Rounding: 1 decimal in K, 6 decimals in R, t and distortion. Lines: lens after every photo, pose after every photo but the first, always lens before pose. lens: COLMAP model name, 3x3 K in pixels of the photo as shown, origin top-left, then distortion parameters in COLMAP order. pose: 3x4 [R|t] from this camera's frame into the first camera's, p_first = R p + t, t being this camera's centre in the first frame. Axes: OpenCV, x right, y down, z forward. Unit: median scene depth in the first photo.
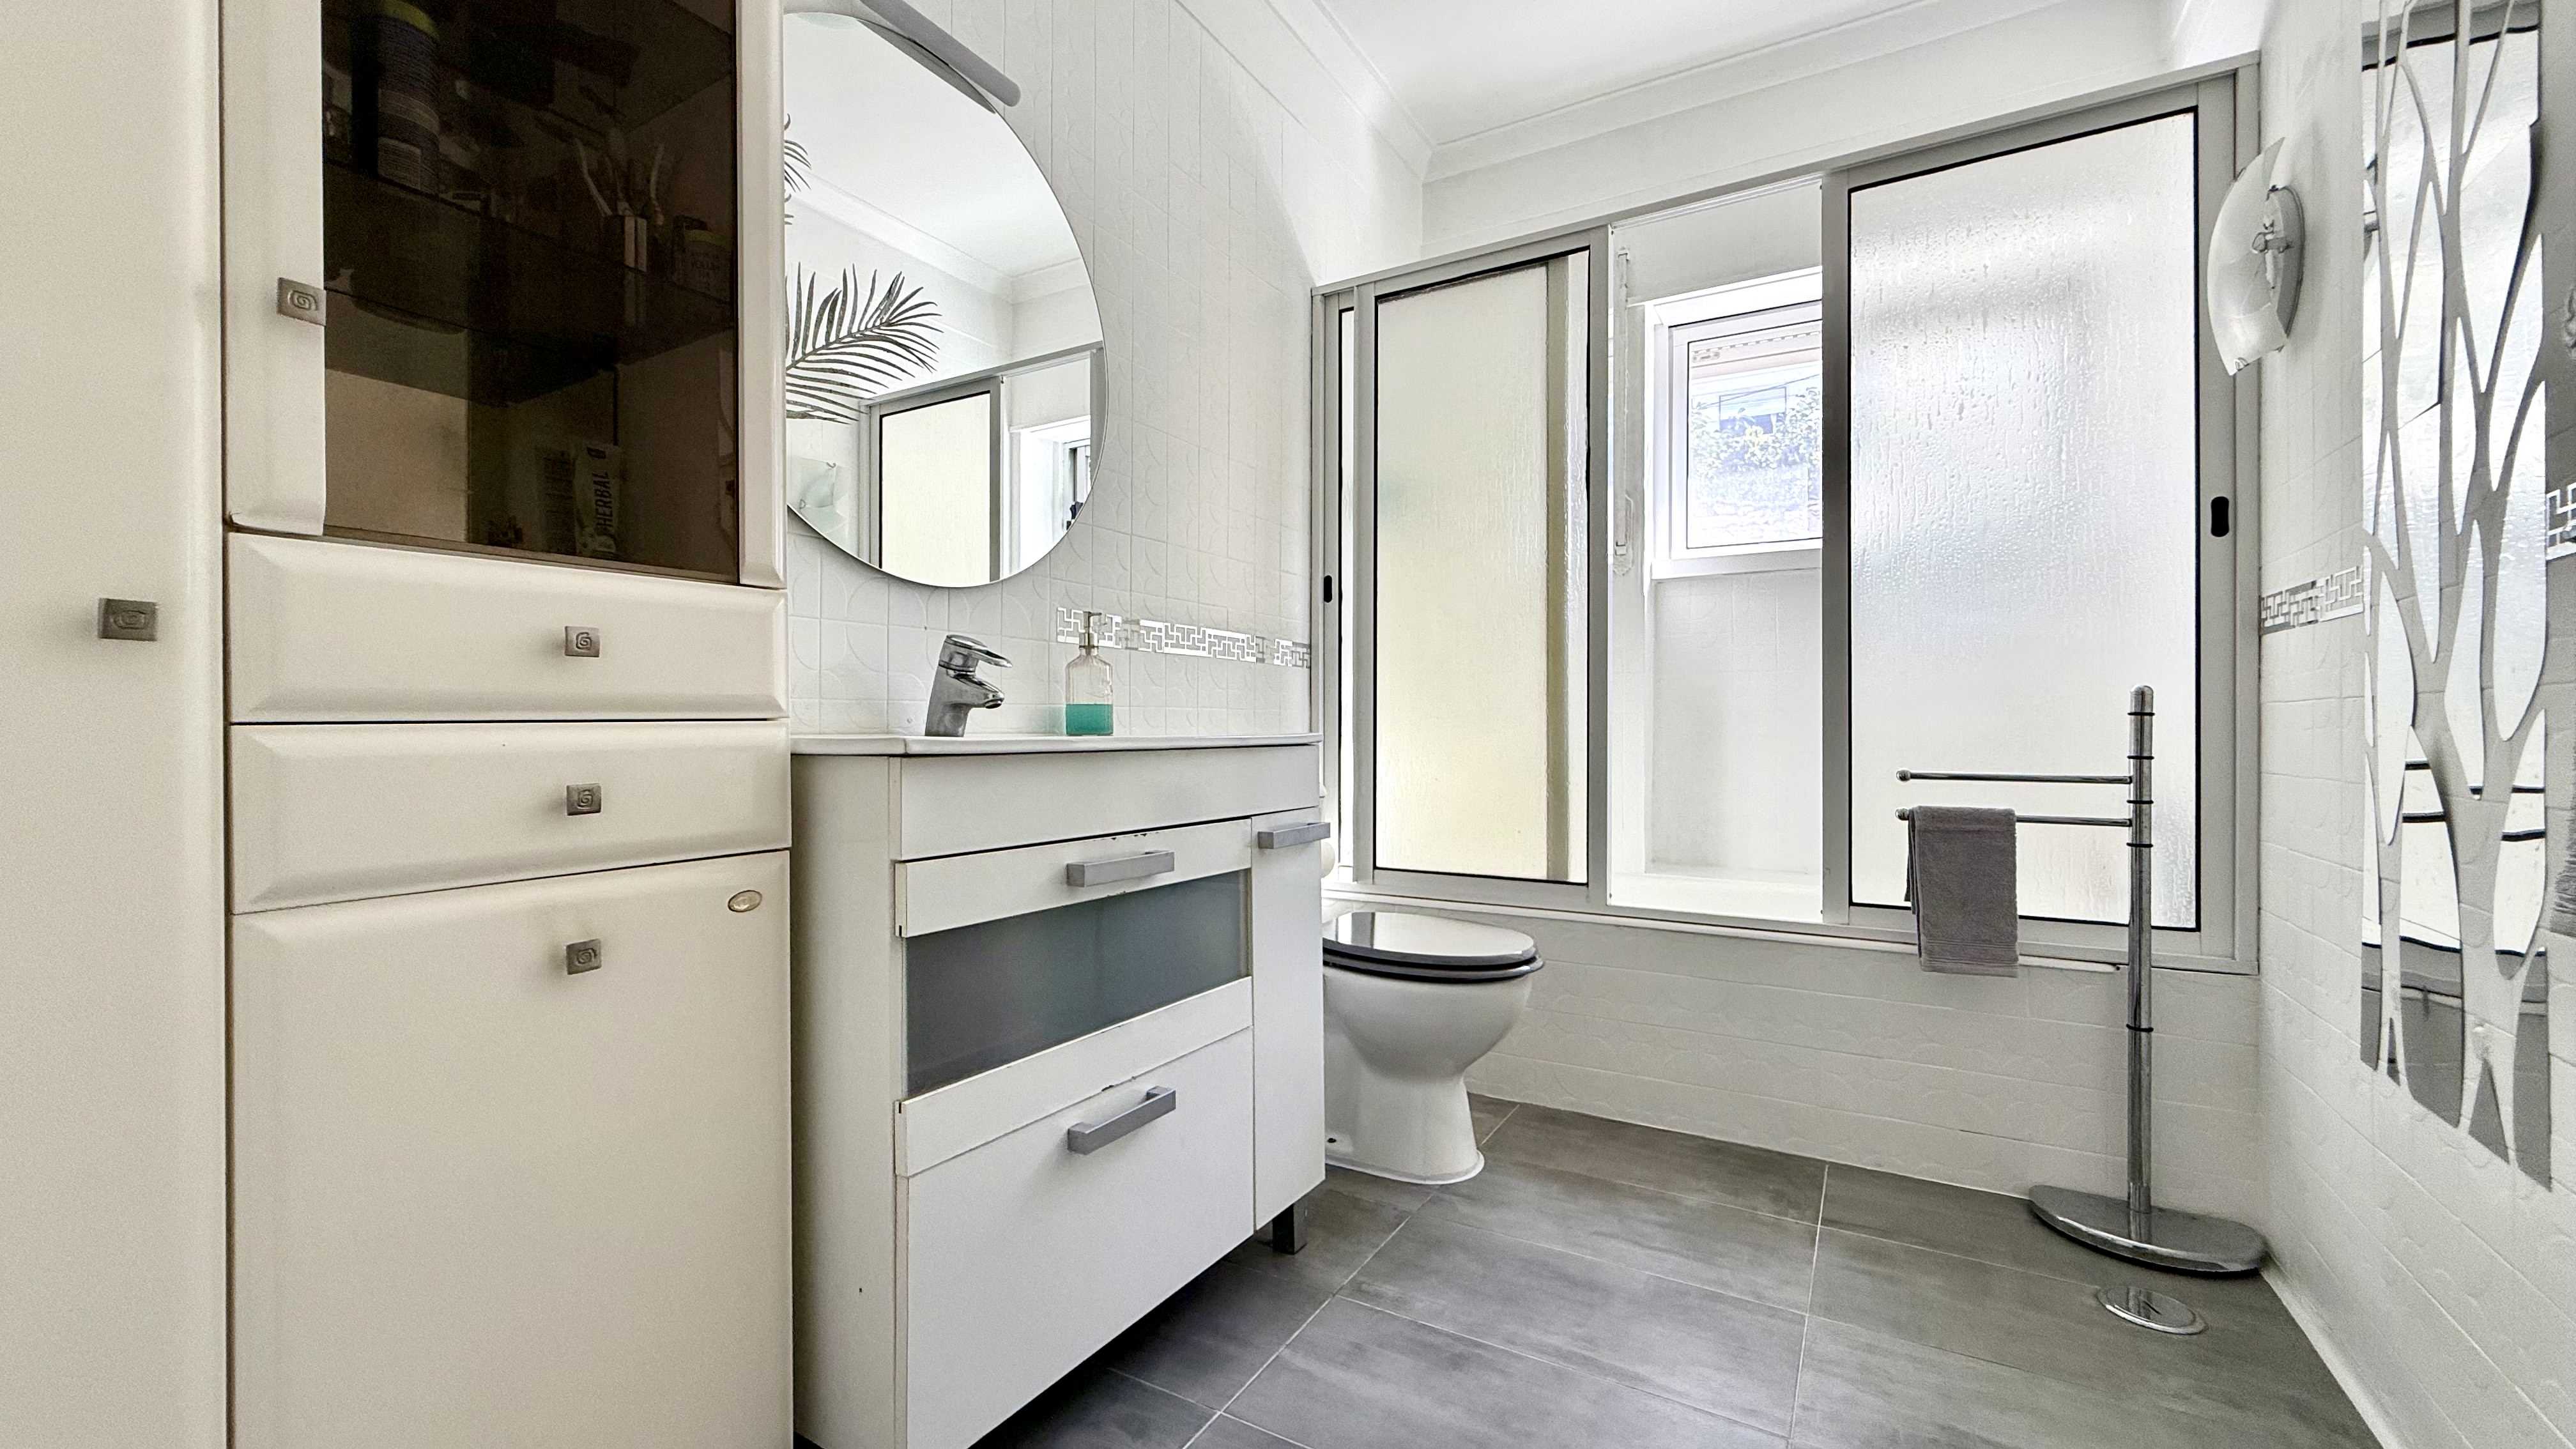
lens RADIAL K [[1023.4, 0, 1283.5], [0, 1023.4, 734.0], [0, 0, 1]] dist [-0.004233, 0.000792]
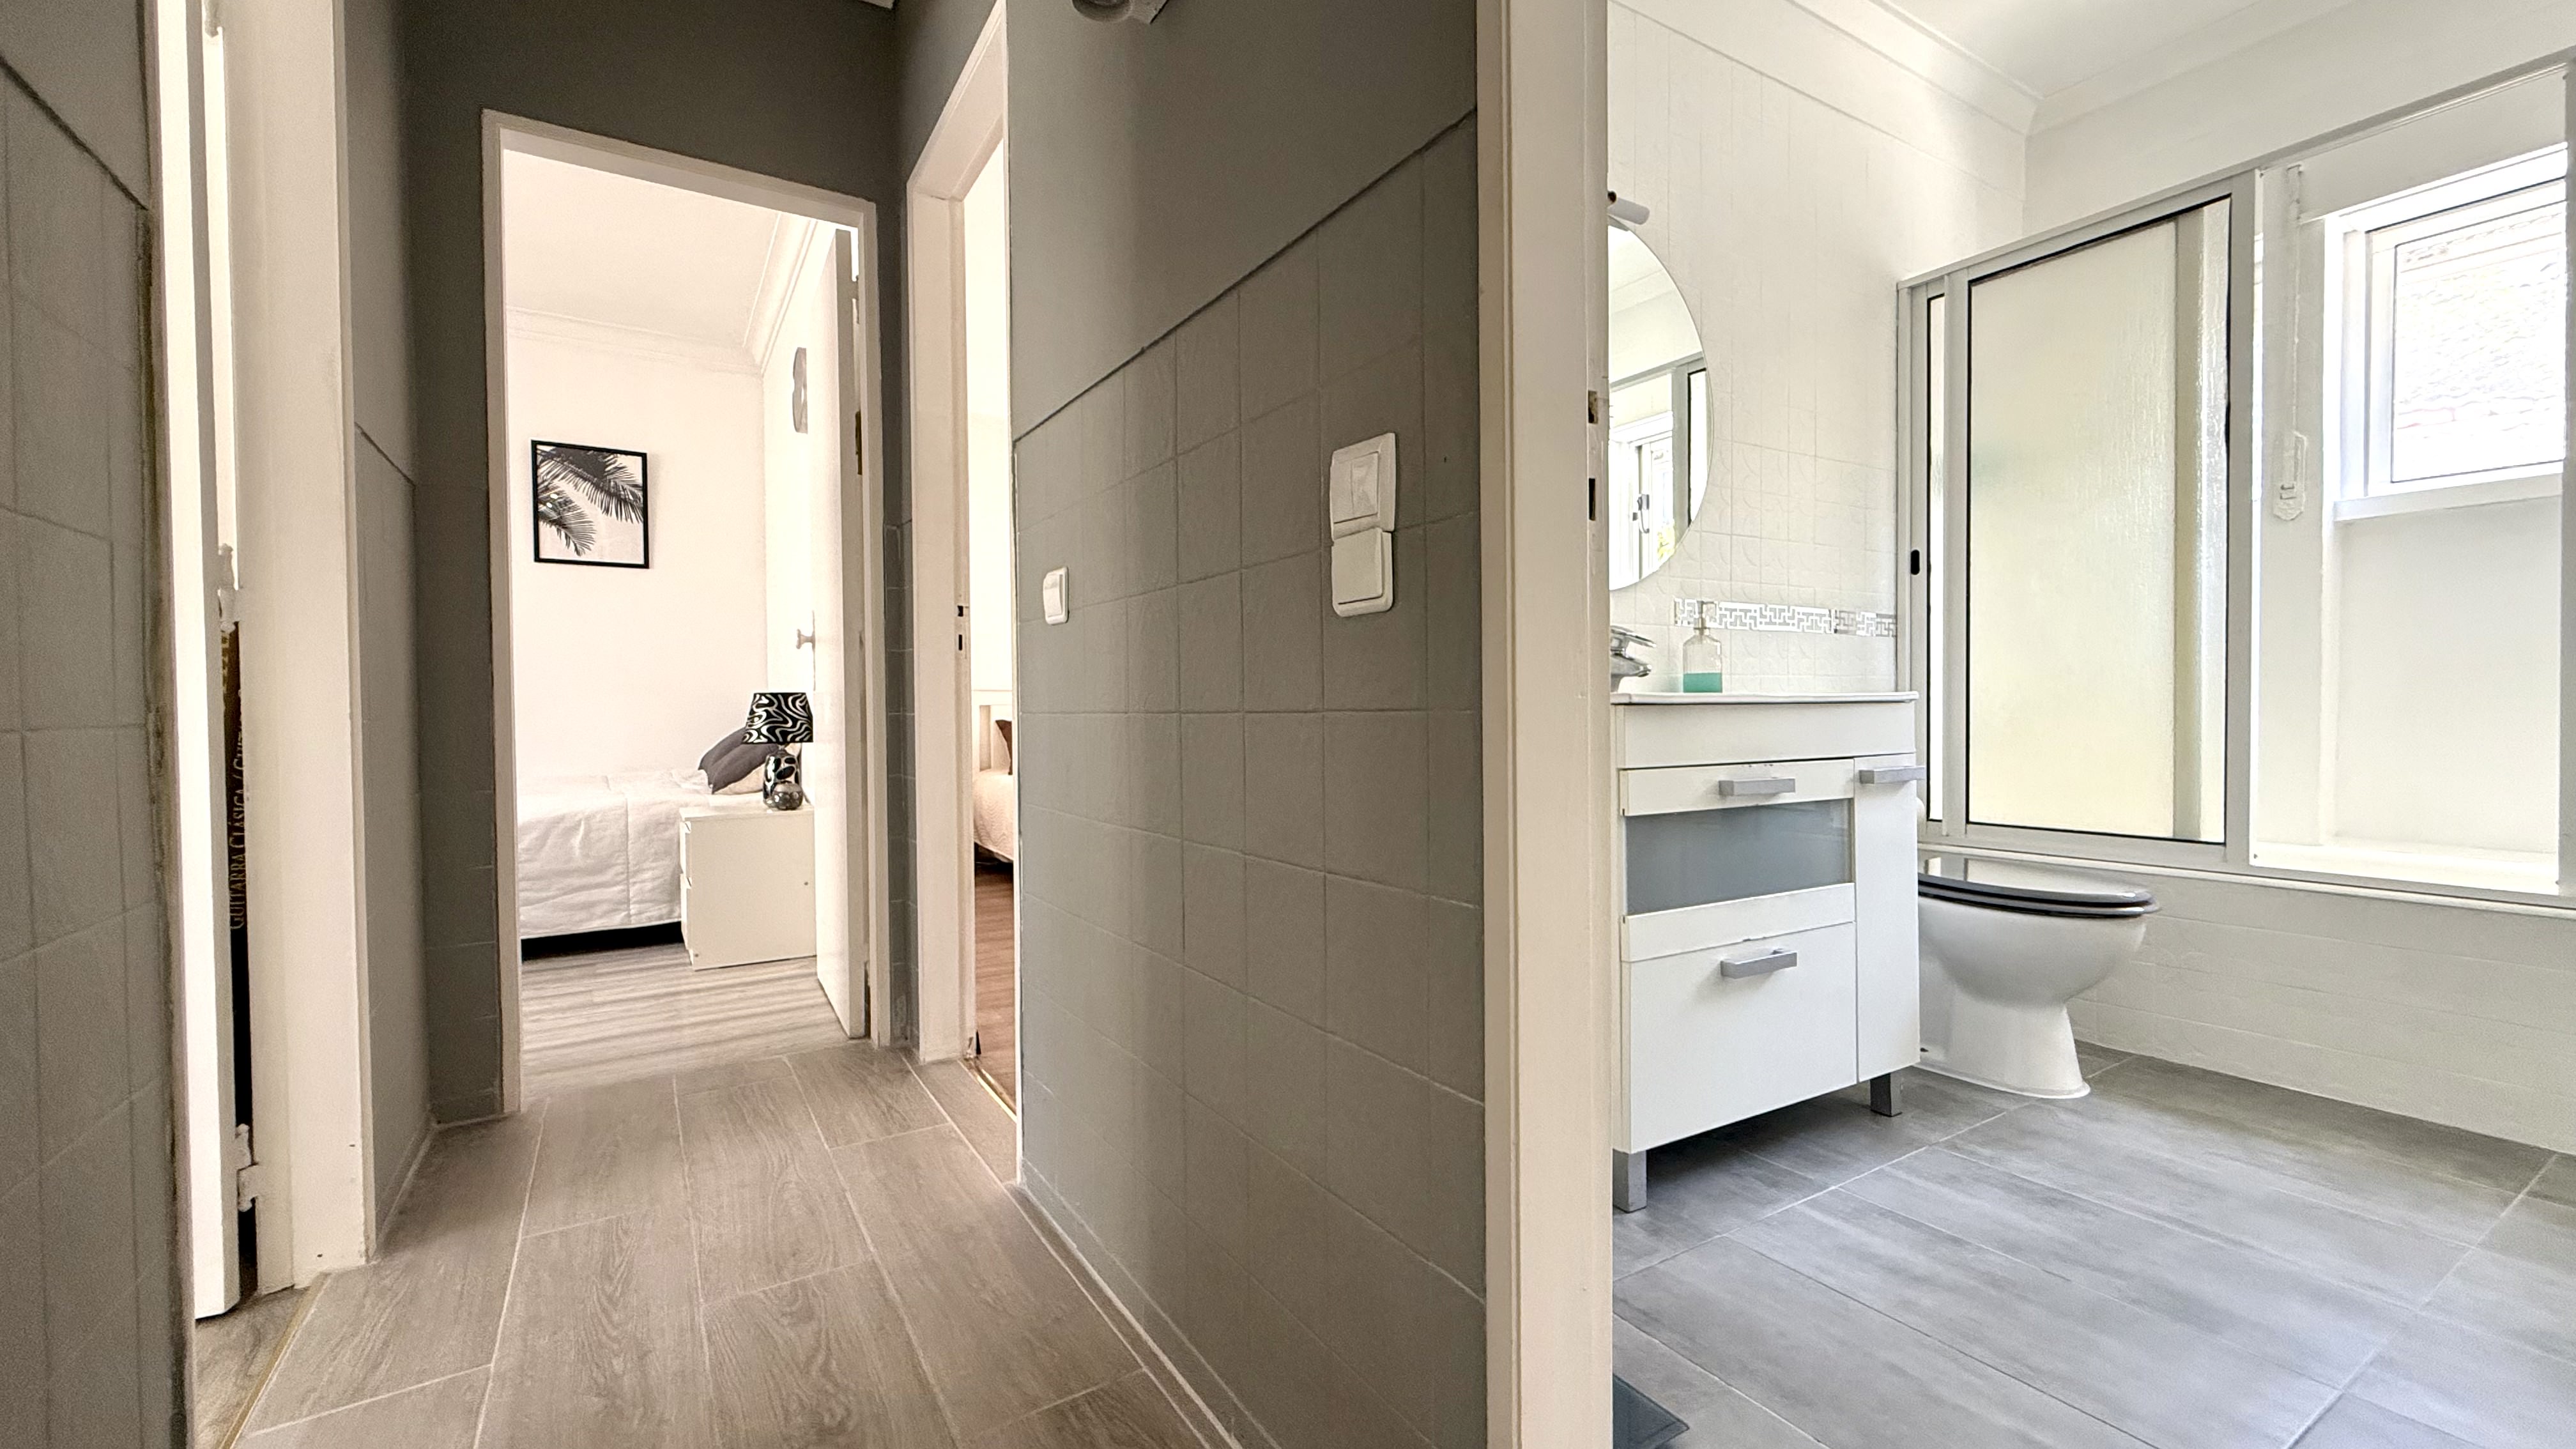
lens RADIAL K [[1023.4, 0, 1280.5], [0, 1023.4, 726.7], [0, 0, 1]] dist [-0.004233, 0.000792]
pose [[0.878520, -0.000202, -0.477705, -0.041033], [0.007051, 0.999896, 0.012545, 0.017361], [0.477653, -0.014389, 0.878431, -0.364486]]
